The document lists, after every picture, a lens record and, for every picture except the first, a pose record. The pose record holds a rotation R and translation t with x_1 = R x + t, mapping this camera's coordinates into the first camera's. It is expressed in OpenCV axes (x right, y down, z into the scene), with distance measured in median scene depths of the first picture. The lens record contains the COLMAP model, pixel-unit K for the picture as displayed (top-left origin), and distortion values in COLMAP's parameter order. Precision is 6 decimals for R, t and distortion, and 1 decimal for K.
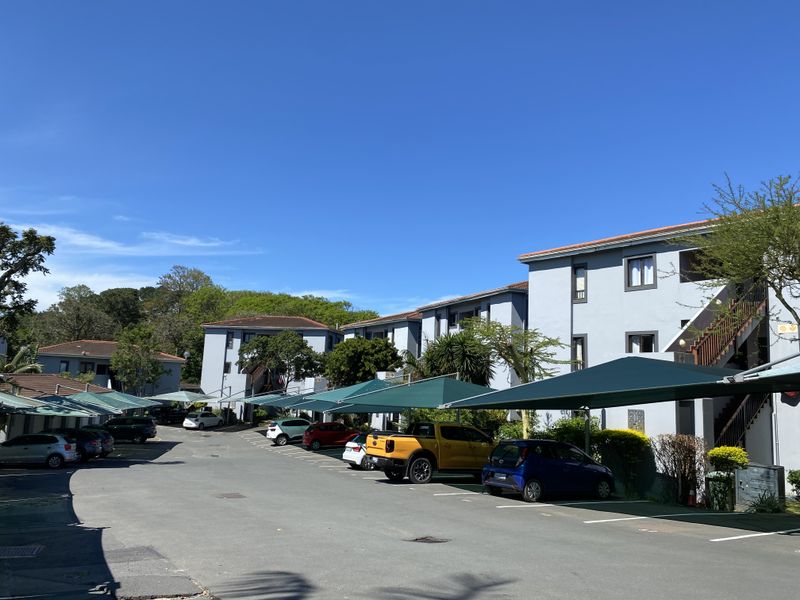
lens RADIAL K [[606.6, 0, 400.0], [0, 606.6, 300.0], [0, 0, 1]] dist [0.081106, -0.159496]
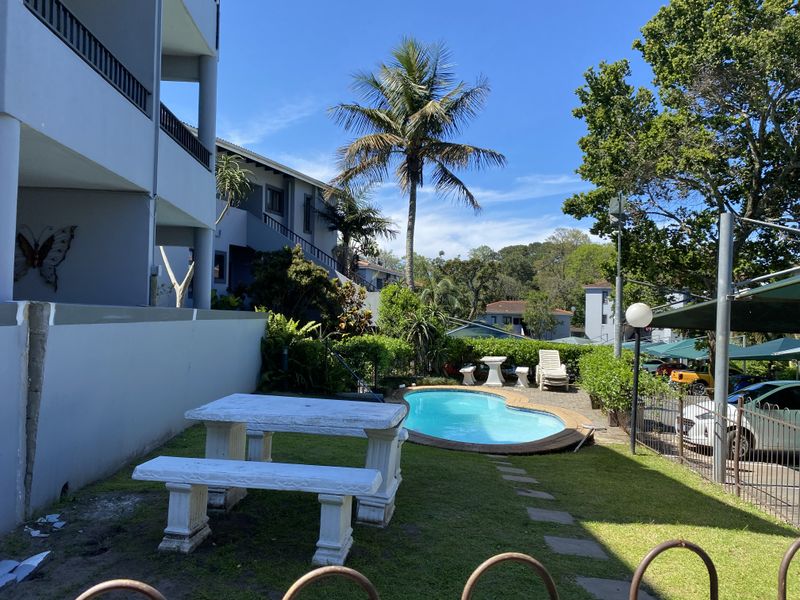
lens RADIAL K [[606.6, 0, 400.0], [0, 606.6, 300.0], [0, 0, 1]] dist [0.081106, -0.159496]
pose [[0.820947, -0.030312, -0.570199, 0.104925], [0.089145, 0.993149, 0.075551, -0.067374], [0.564003, -0.112854, 0.818025, -0.313686]]
